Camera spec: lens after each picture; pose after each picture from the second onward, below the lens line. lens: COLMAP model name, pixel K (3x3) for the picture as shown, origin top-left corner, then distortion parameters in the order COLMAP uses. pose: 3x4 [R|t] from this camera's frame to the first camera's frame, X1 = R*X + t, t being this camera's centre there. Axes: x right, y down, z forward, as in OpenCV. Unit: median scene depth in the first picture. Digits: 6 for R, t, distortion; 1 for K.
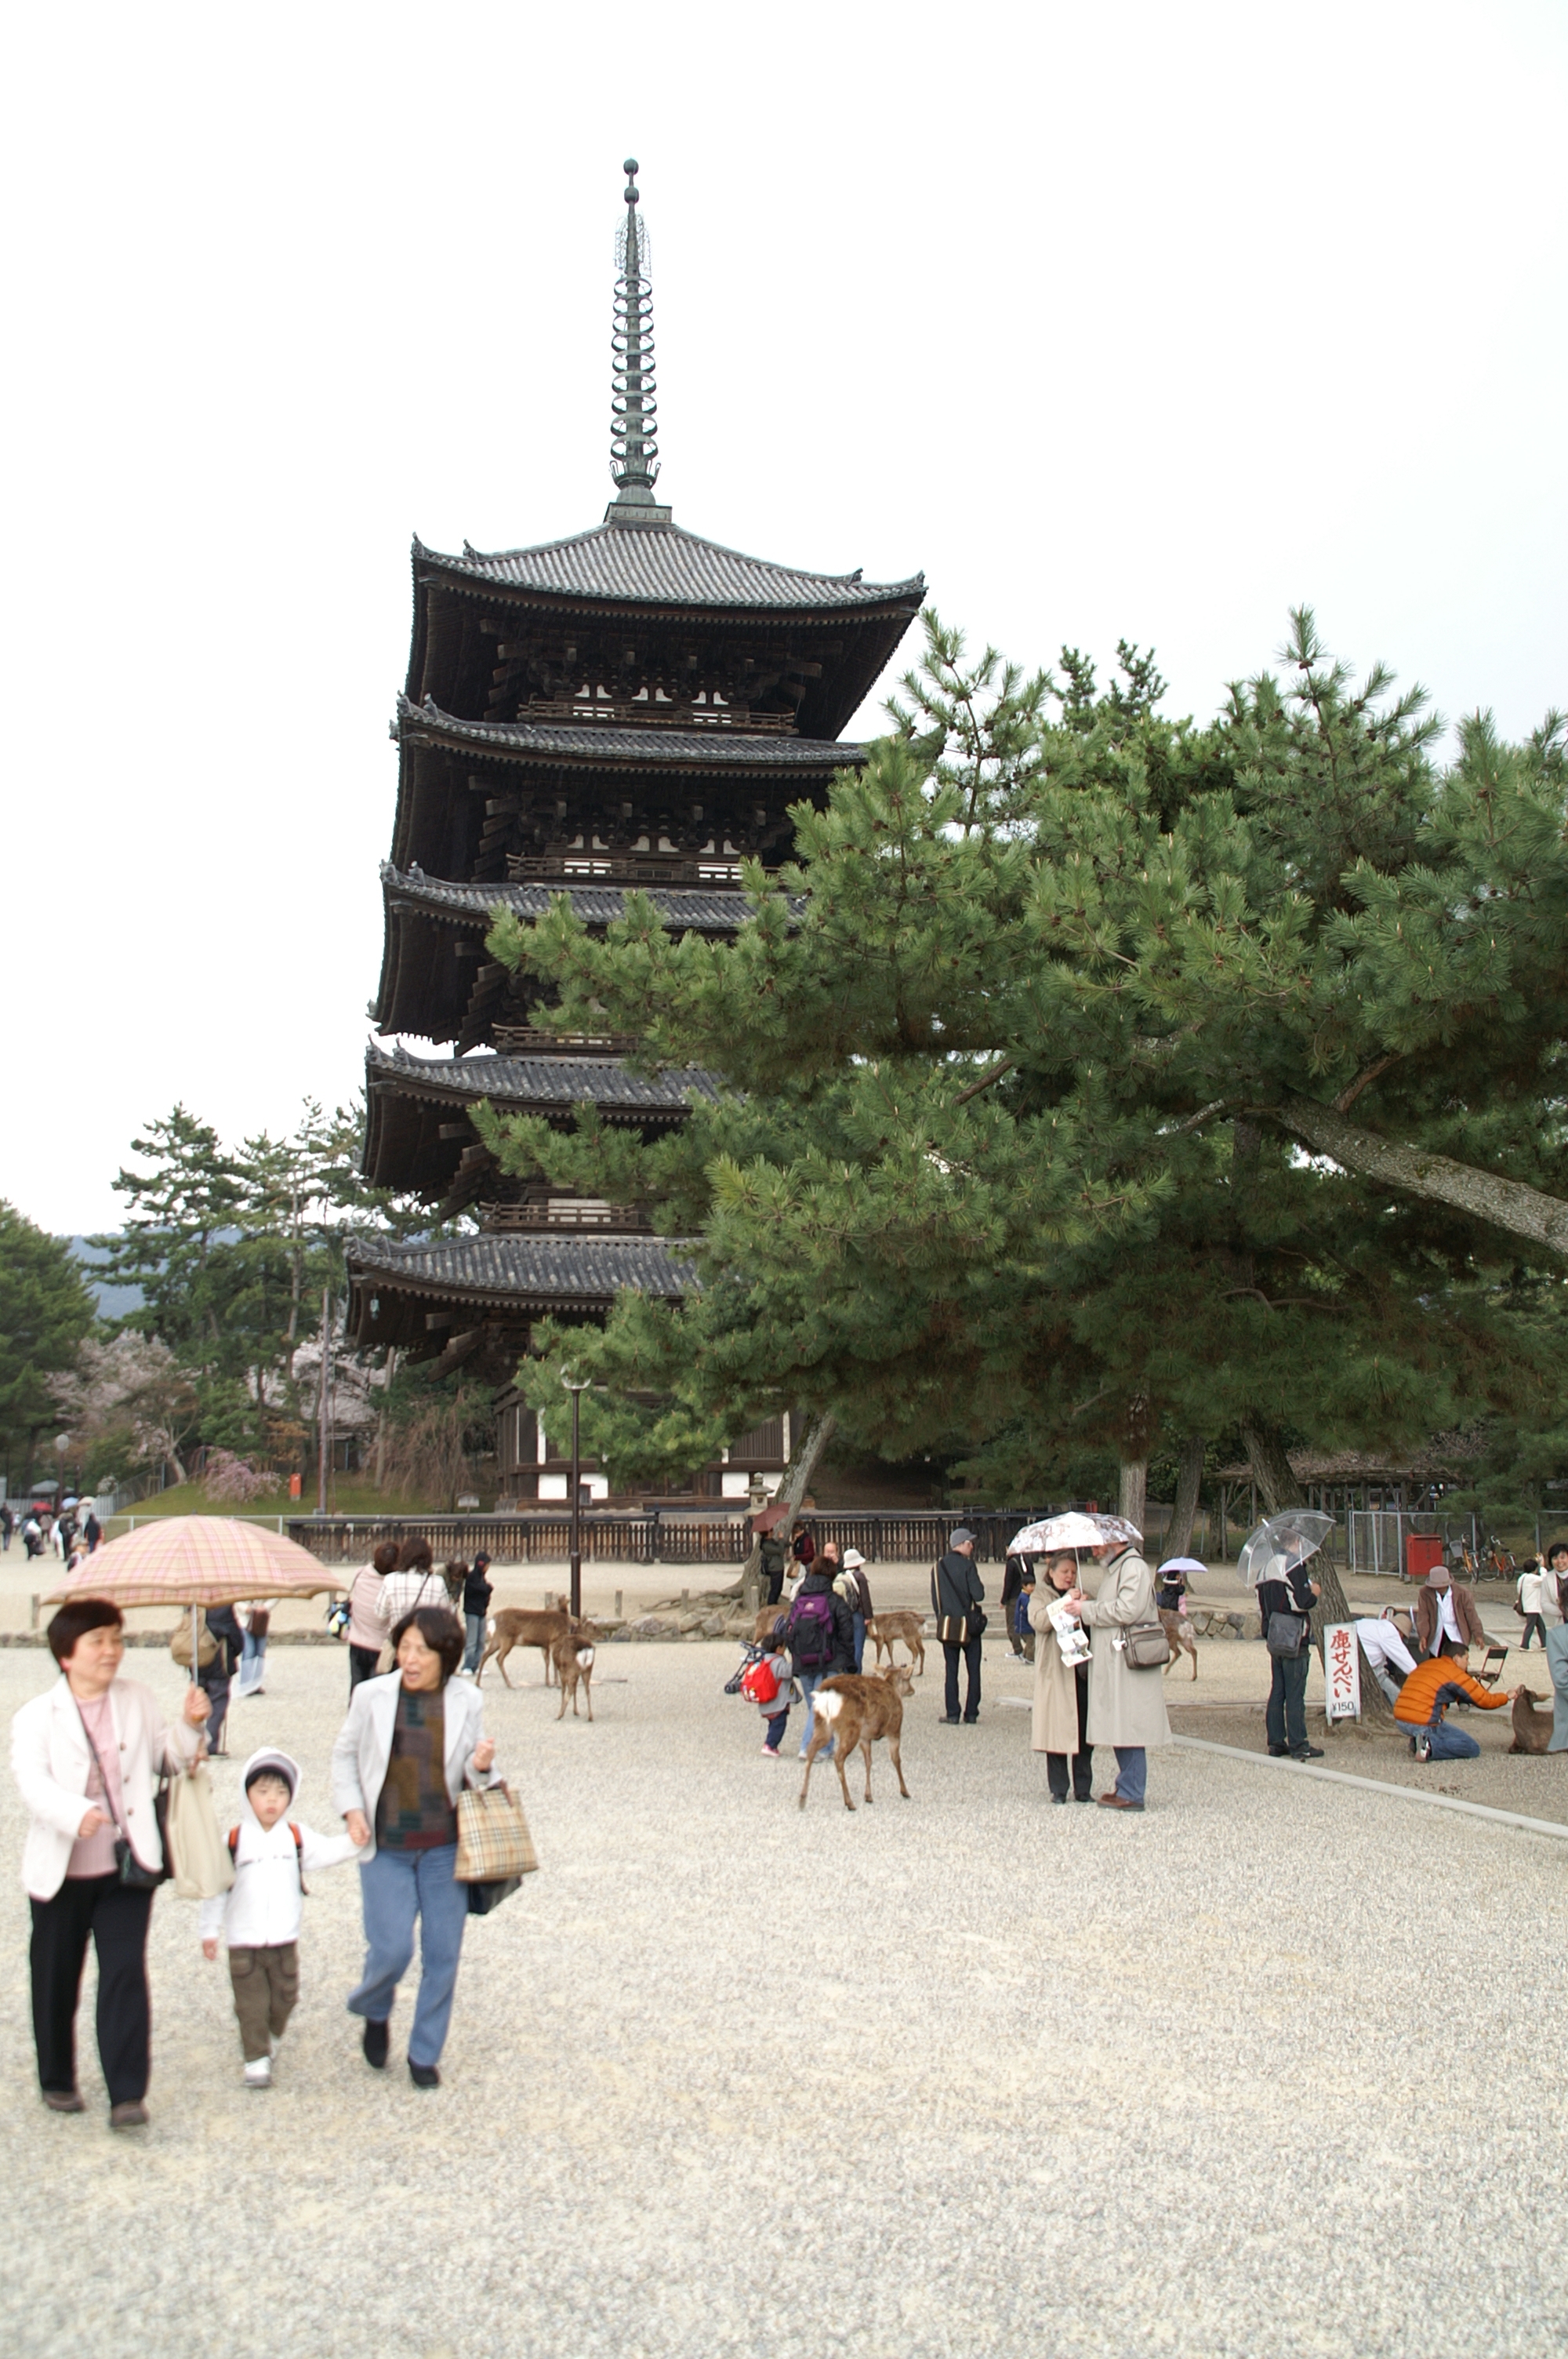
lens RADIAL K [[2514.5, 0, 784.0], [0, 2514.5, 1179.5], [0, 0, 1]] dist [-0.133199, 0.207401]
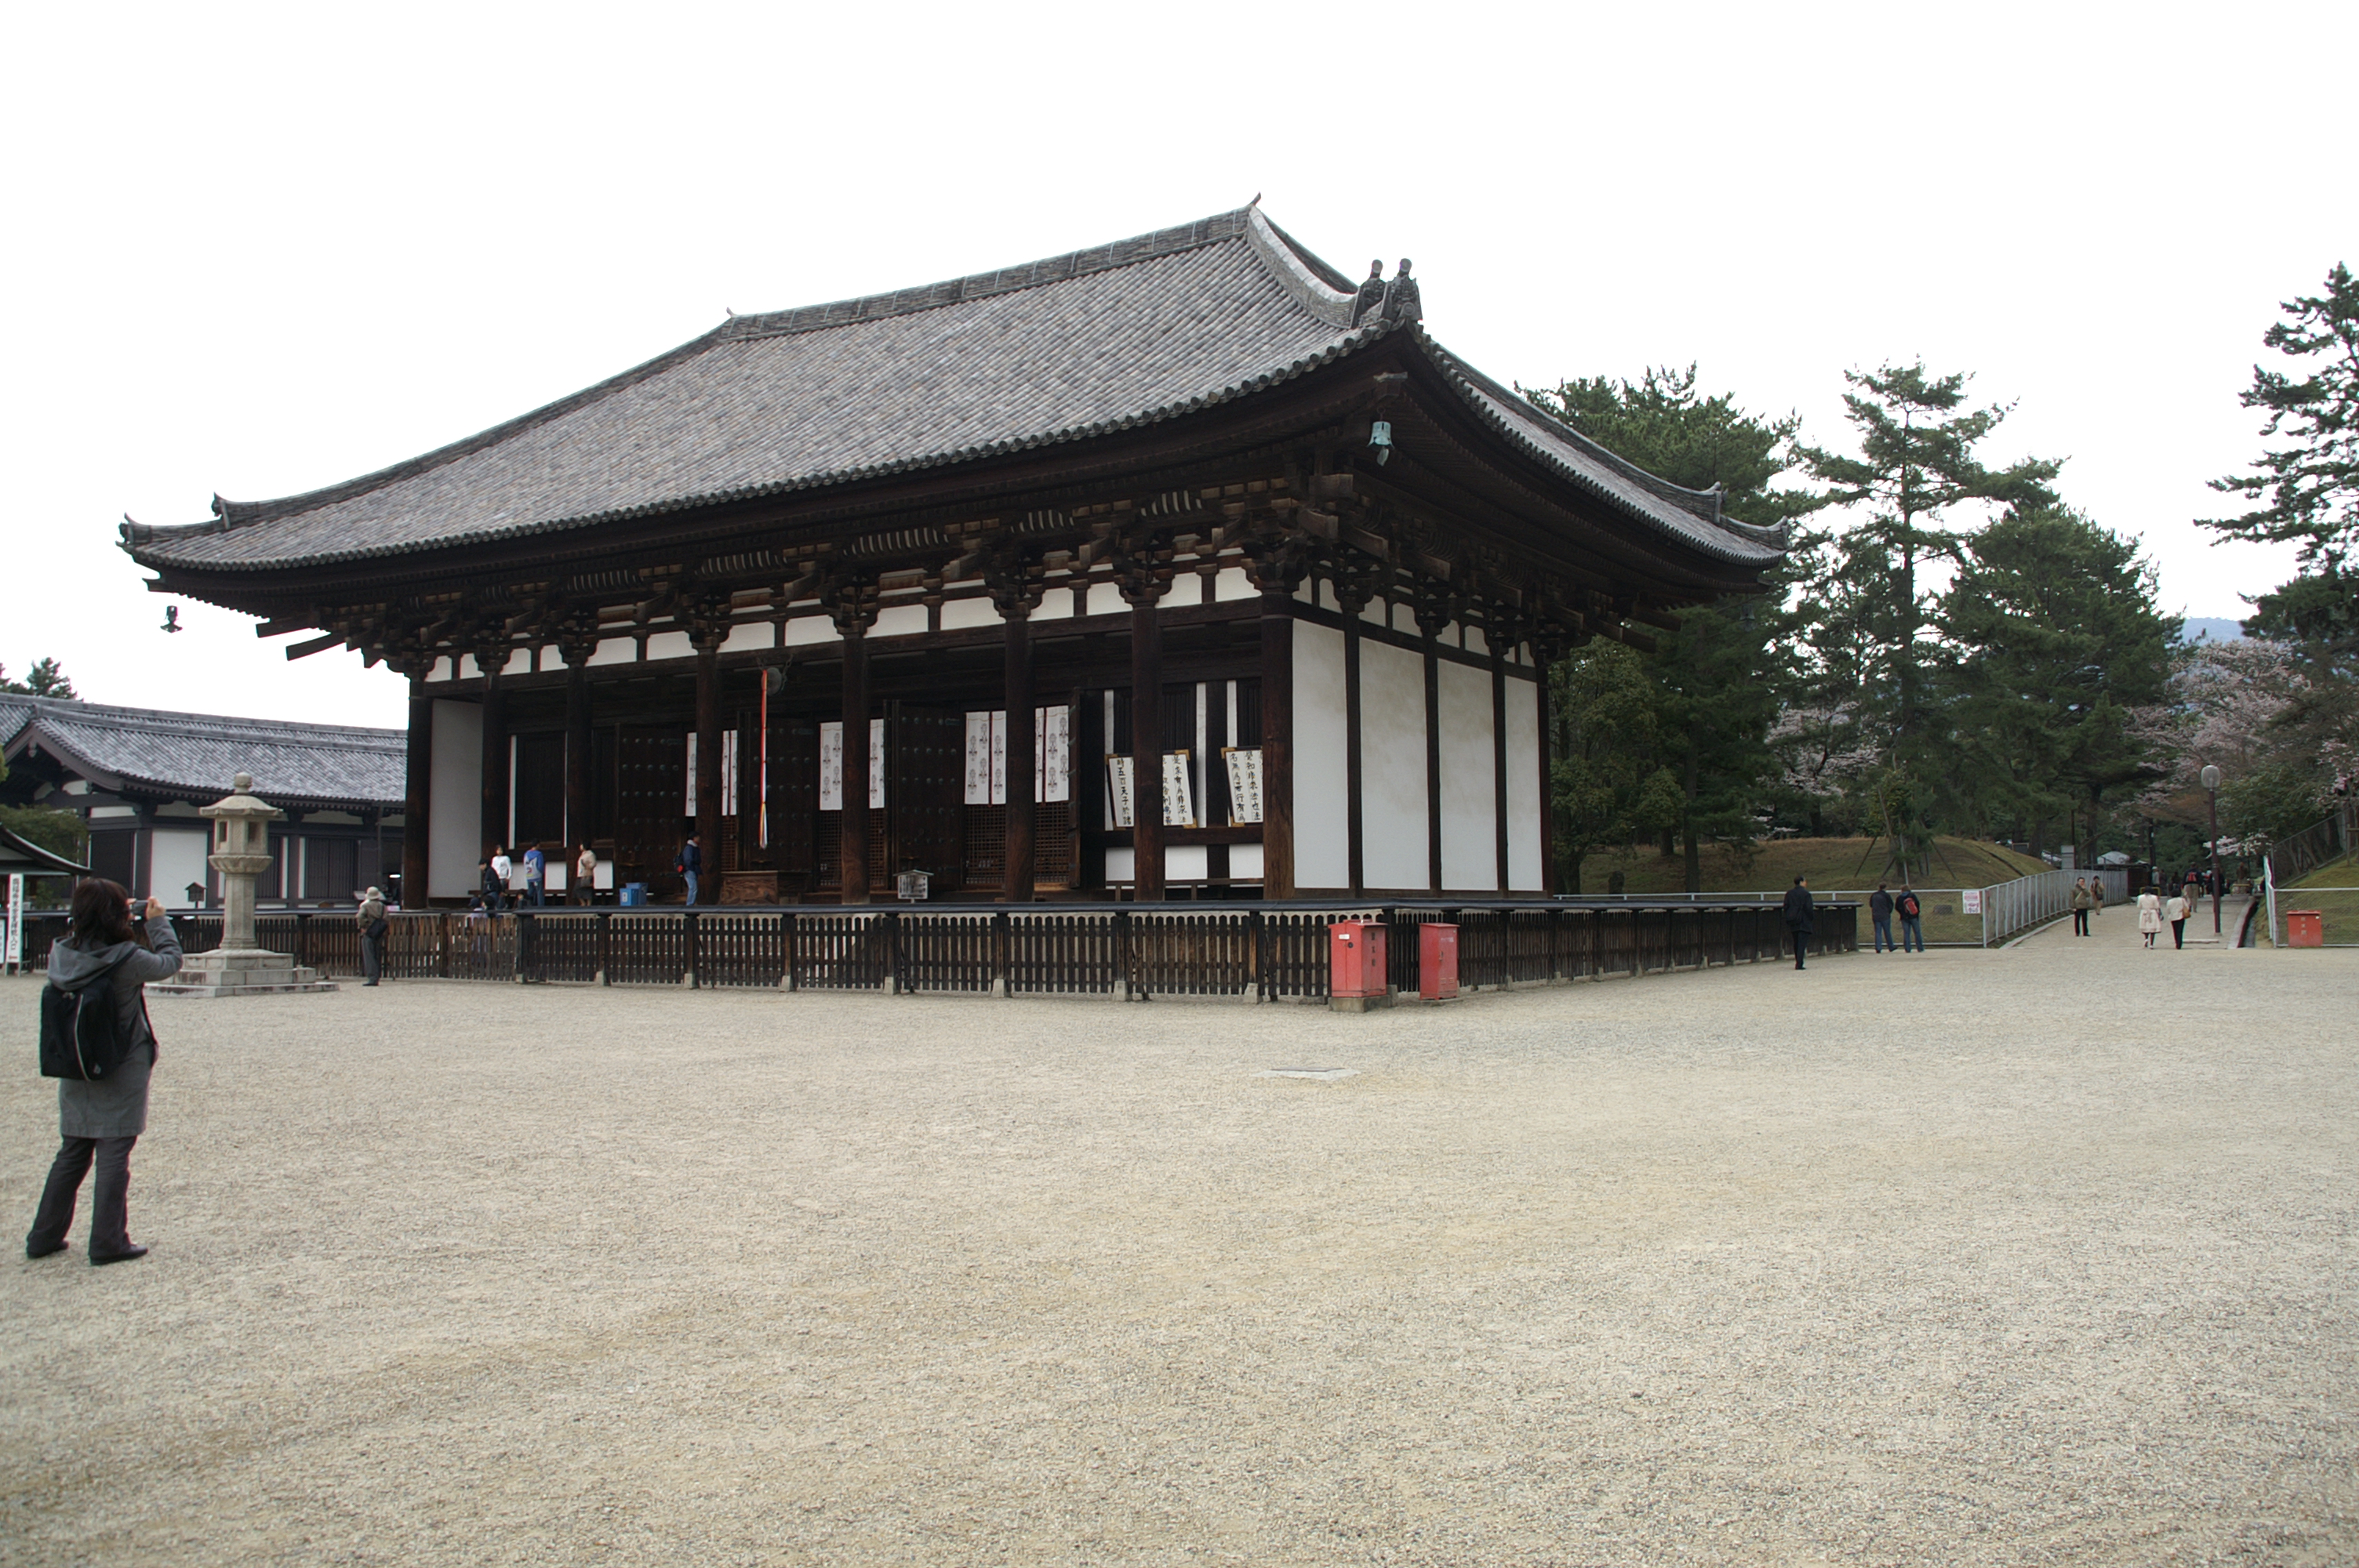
lens RADIAL K [[1882.0, 0, 1195.7], [0, 1882.0, 783.3], [0, 0, 1]] dist [-0.172758, 0.176032]
pose [[0.760129, -0.046177, -0.648129, -0.170408], [0.092803, 0.994961, 0.037953, 0.059769], [0.643111, -0.088998, 0.760584, 0.433619]]
